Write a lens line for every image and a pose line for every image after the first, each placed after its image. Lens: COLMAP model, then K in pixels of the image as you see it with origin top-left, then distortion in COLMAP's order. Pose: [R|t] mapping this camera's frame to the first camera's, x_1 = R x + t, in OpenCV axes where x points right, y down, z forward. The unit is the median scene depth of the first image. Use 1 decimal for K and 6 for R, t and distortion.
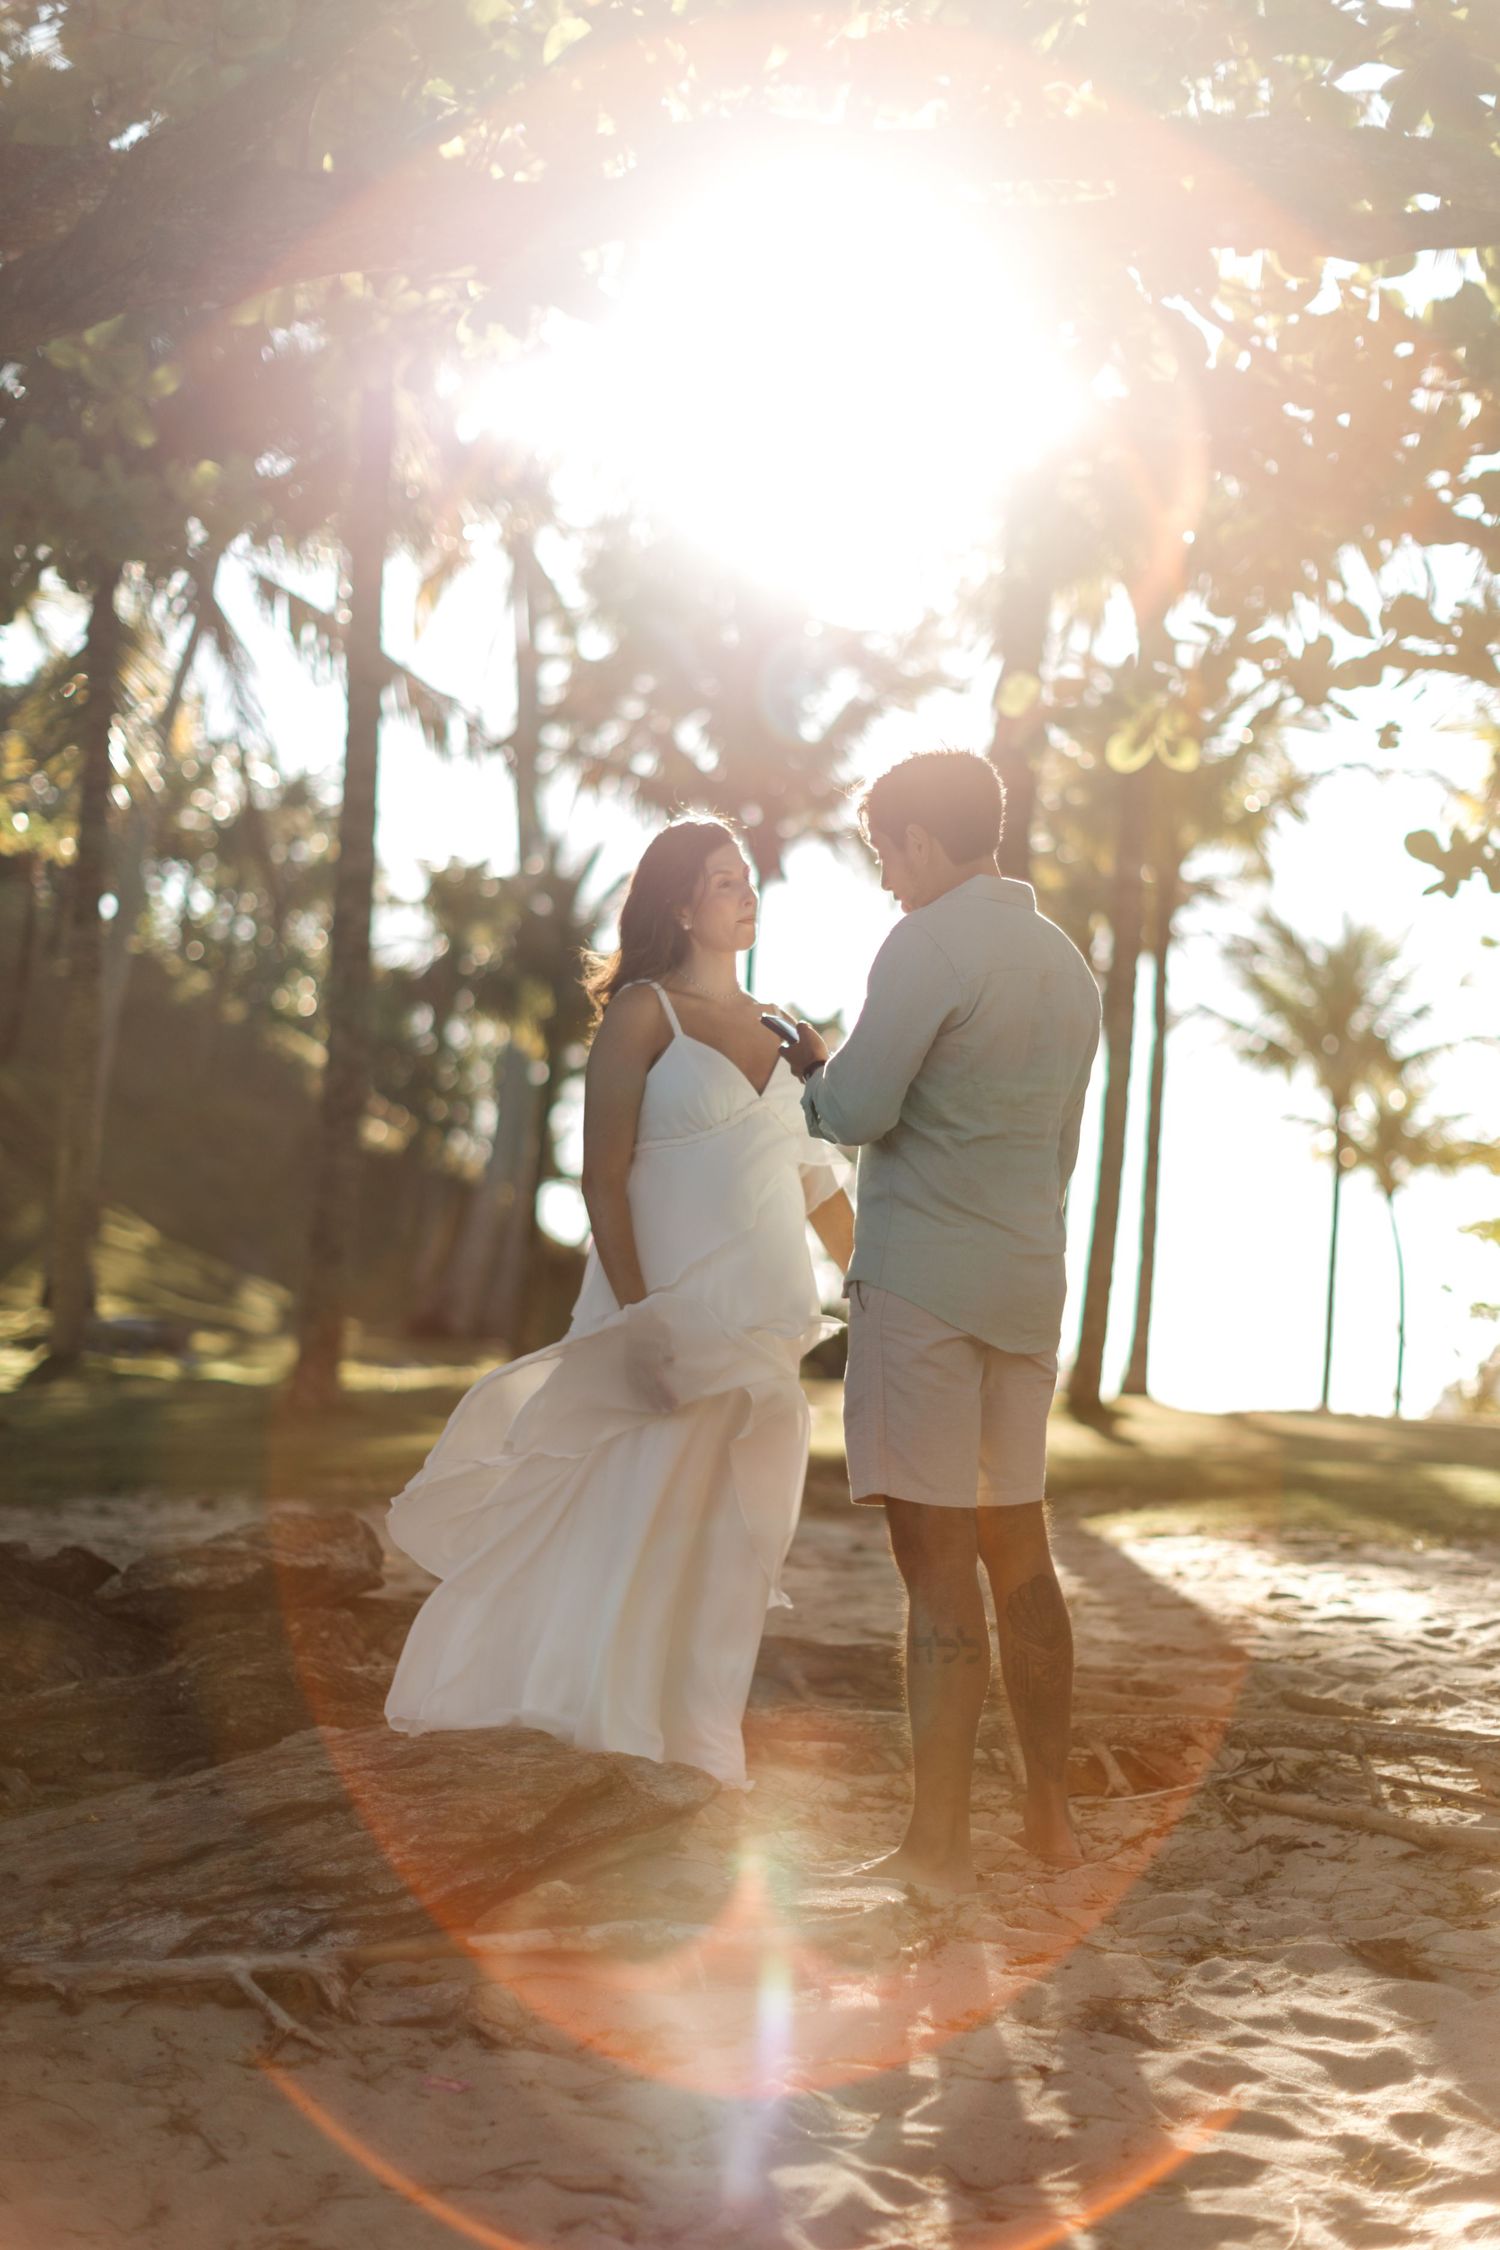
lens RADIAL K [[3137.6, 0, 750.0], [0, 3137.6, 1125.0], [0, 0, 1]] dist [0.024924, 0.072332]
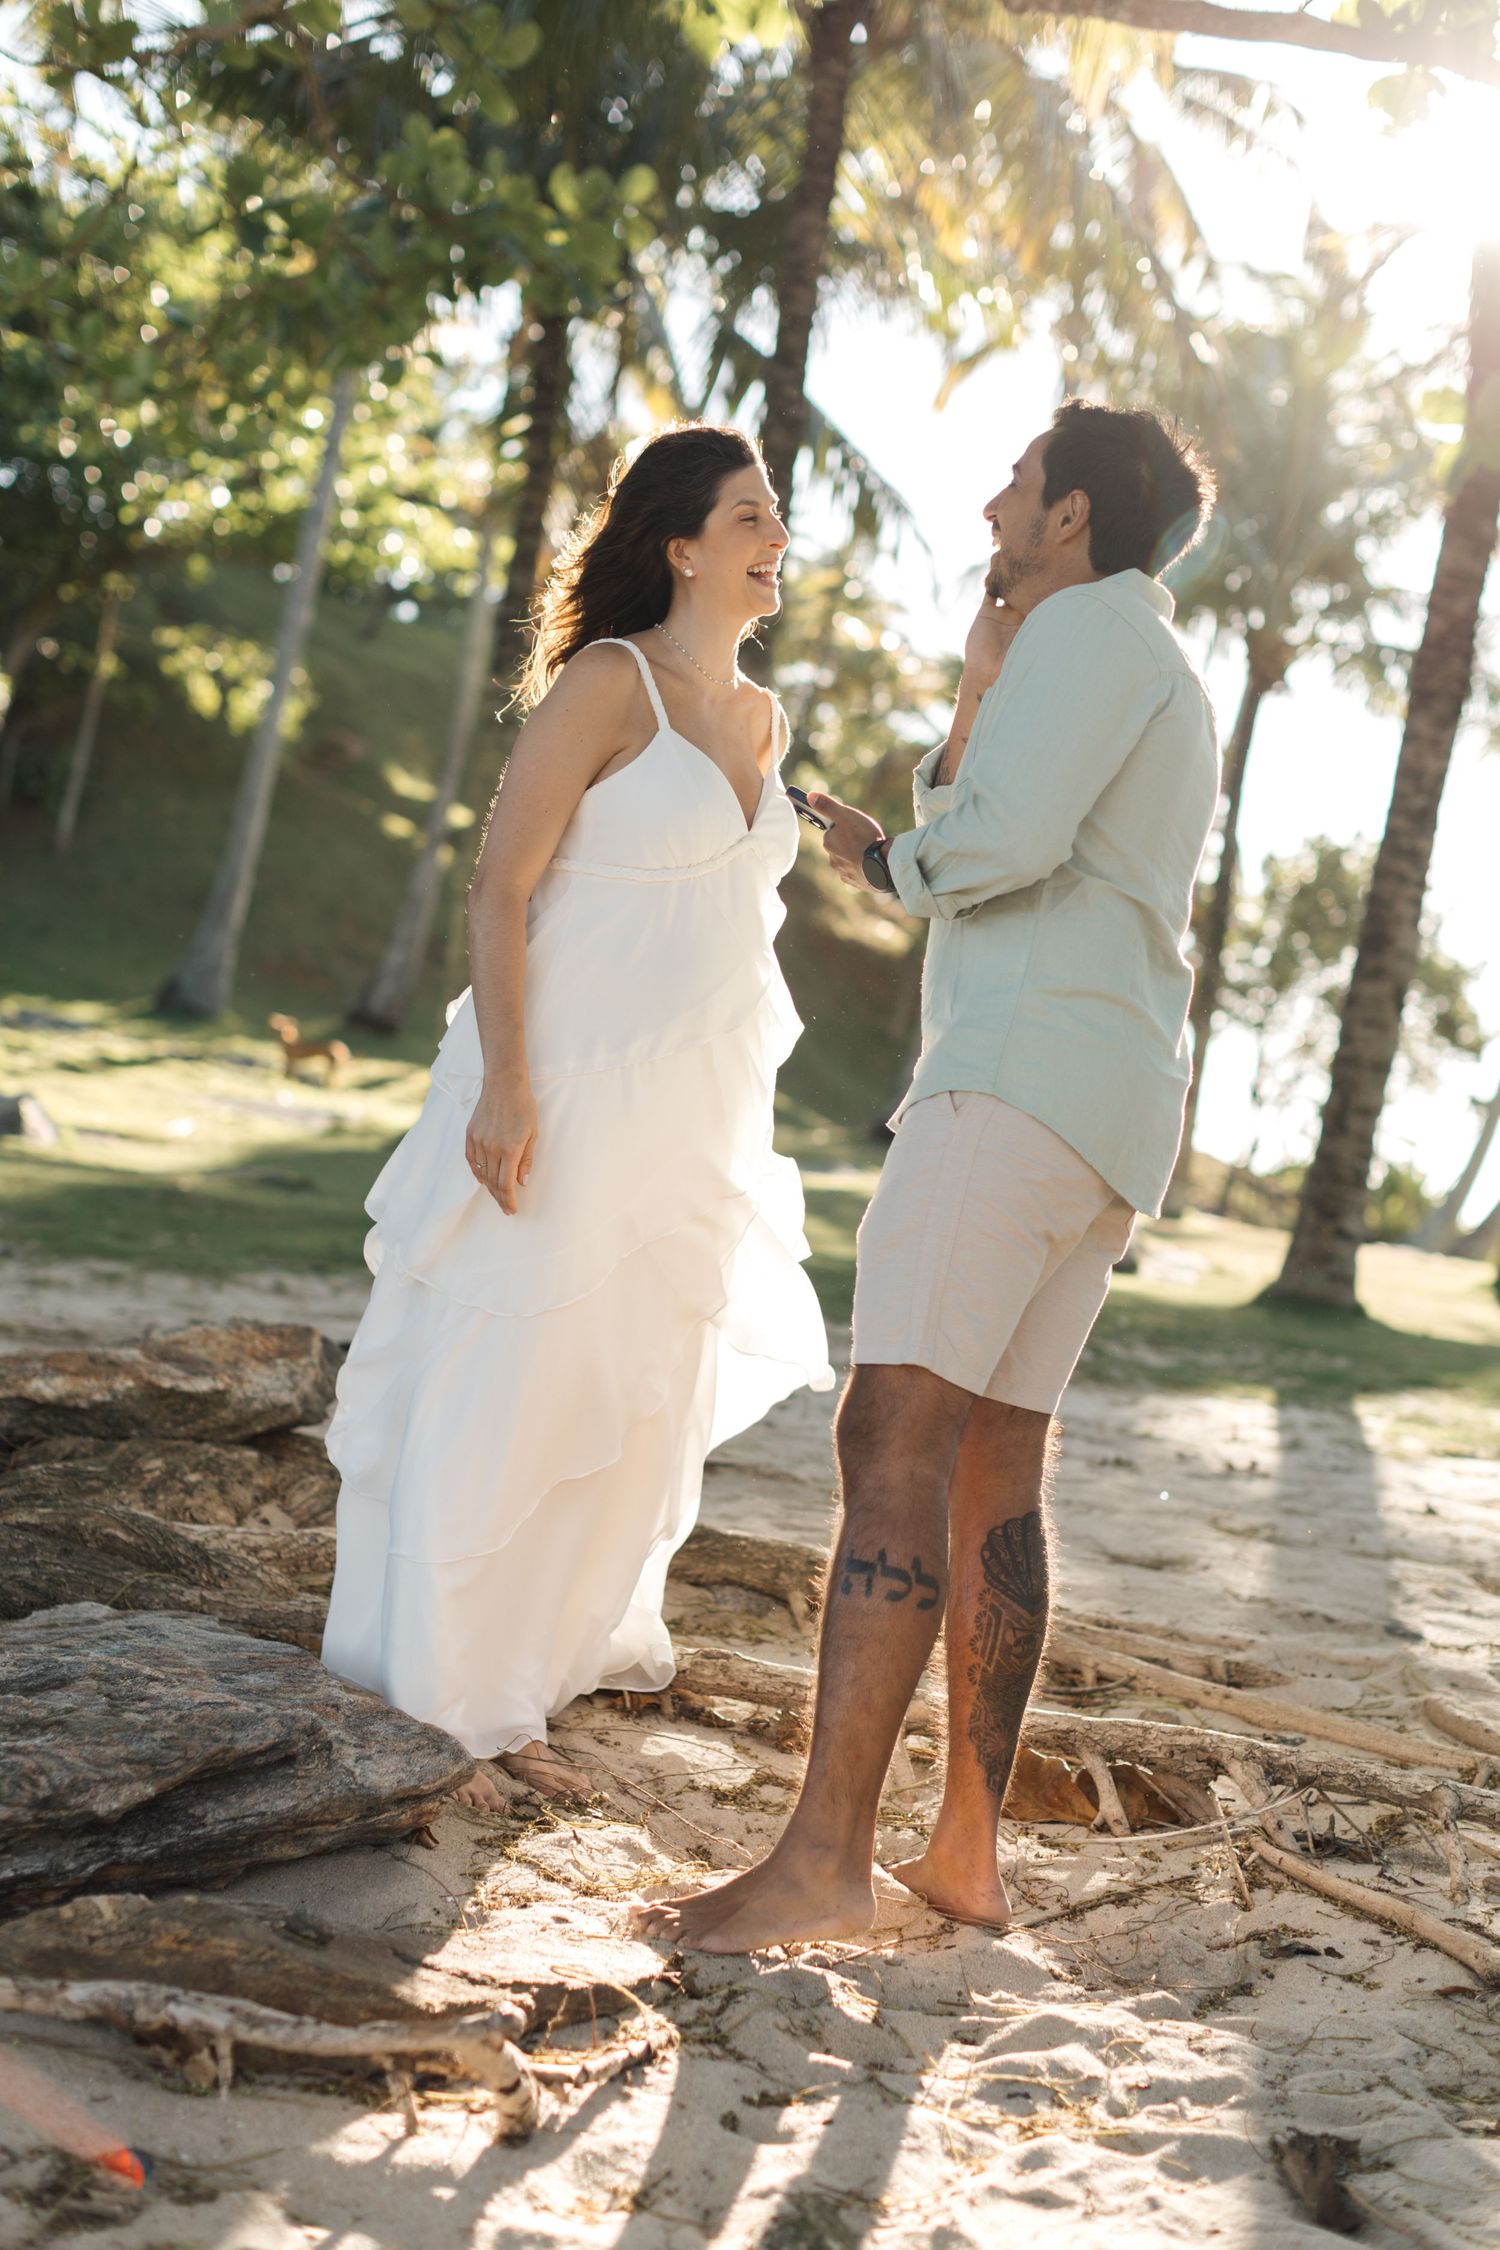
lens RADIAL K [[3137.6, 0, 750.0], [0, 3137.6, 1125.0], [0, 0, 1]] dist [0.024924, 0.072332]
pose [[0.980566, 0.098385, -0.169738, 0.142190], [-0.088245, 0.993890, 0.066301, 0.008891], [0.175224, -0.050034, 0.983256, 0.271519]]
